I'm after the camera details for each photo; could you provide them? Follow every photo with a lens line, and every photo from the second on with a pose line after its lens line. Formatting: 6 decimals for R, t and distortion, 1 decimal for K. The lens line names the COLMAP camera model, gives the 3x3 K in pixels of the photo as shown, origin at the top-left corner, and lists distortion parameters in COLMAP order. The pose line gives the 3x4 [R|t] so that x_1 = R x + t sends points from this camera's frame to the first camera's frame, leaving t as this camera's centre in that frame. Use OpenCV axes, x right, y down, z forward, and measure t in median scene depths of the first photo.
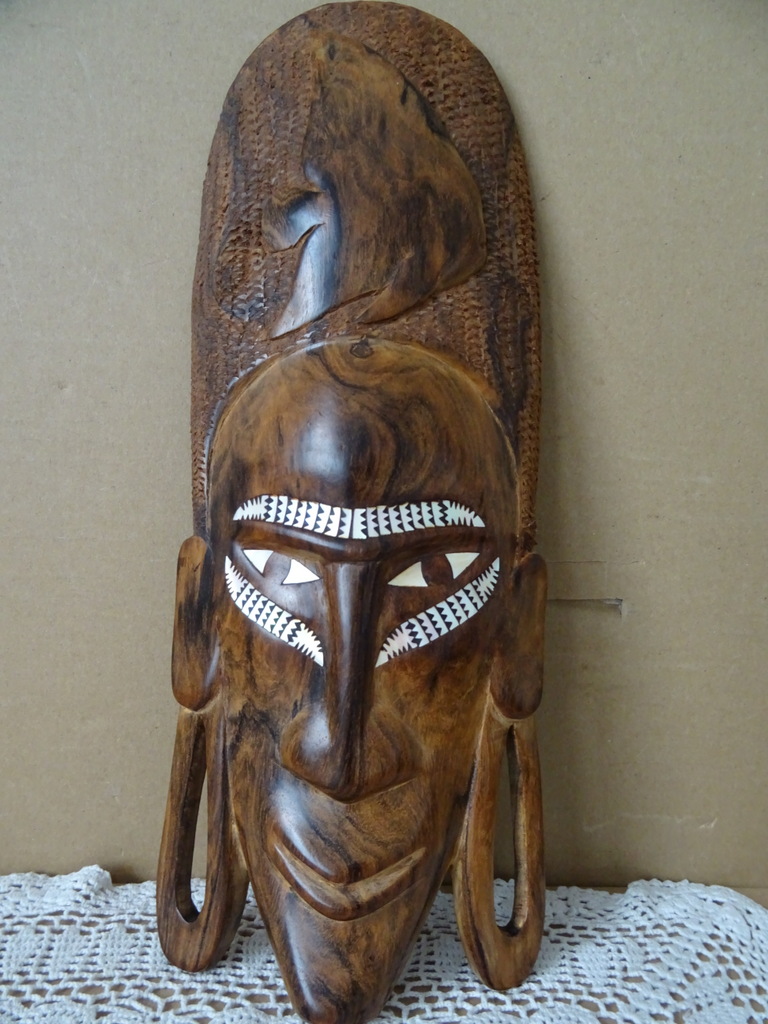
lens RADIAL K [[720.9, 0, 381.1], [0, 720.9, 513.3], [0, 0, 1]] dist [0.000606, 0.001308]
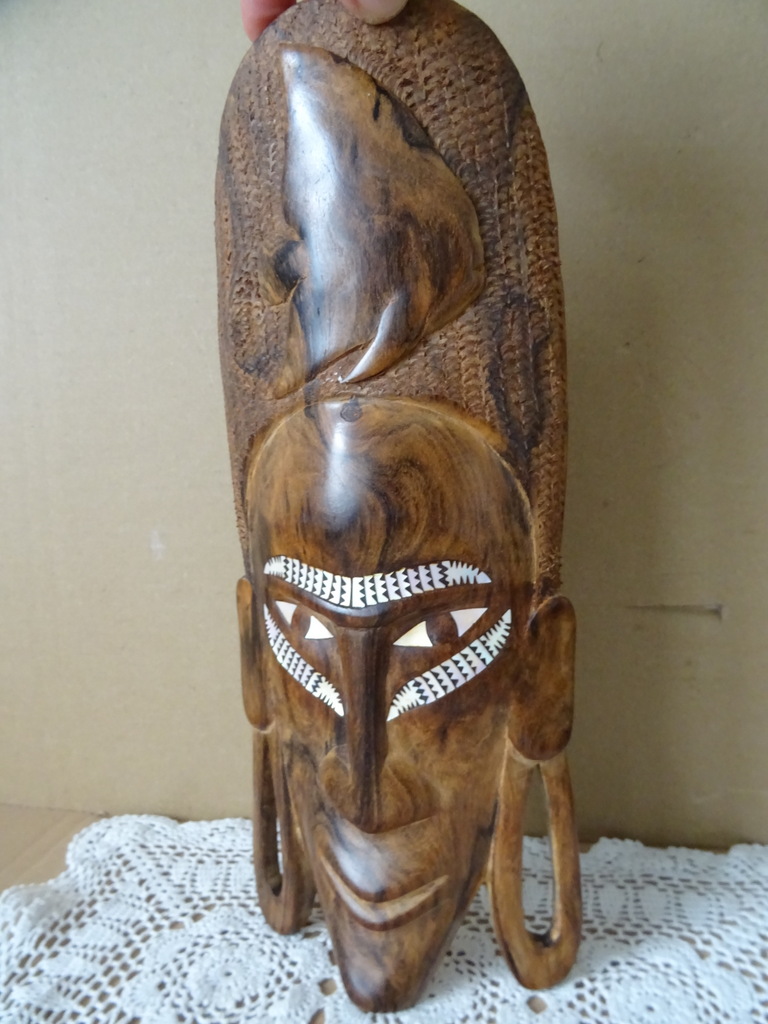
lens RADIAL K [[734.1, 0, 386.6], [0, 734.1, 506.9], [0, 0, 1]] dist [-0.003629, 0.007923]
pose [[0.949122, -0.040764, -0.312260, 0.325691], [0.105403, 0.975516, 0.193026, -0.288702], [0.296746, -0.216118, 0.930180, 0.055789]]
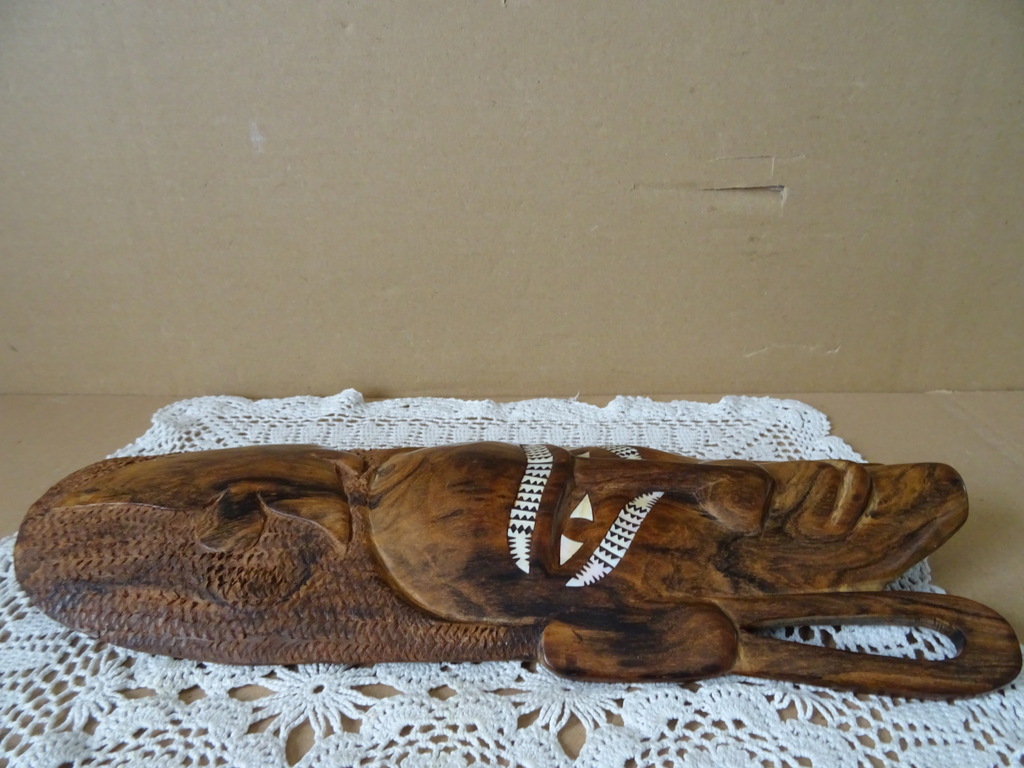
lens RADIAL K [[742.6, 0, 512.0], [0, 742.6, 384.0], [0, 0, 1]] dist [0.028177, 0.000308]
pose [[0.046848, -0.357186, 0.932858, -1.076849], [0.993286, 0.115543, -0.005642, -0.037560], [-0.105770, 0.926859, 0.360201, 0.425499]]
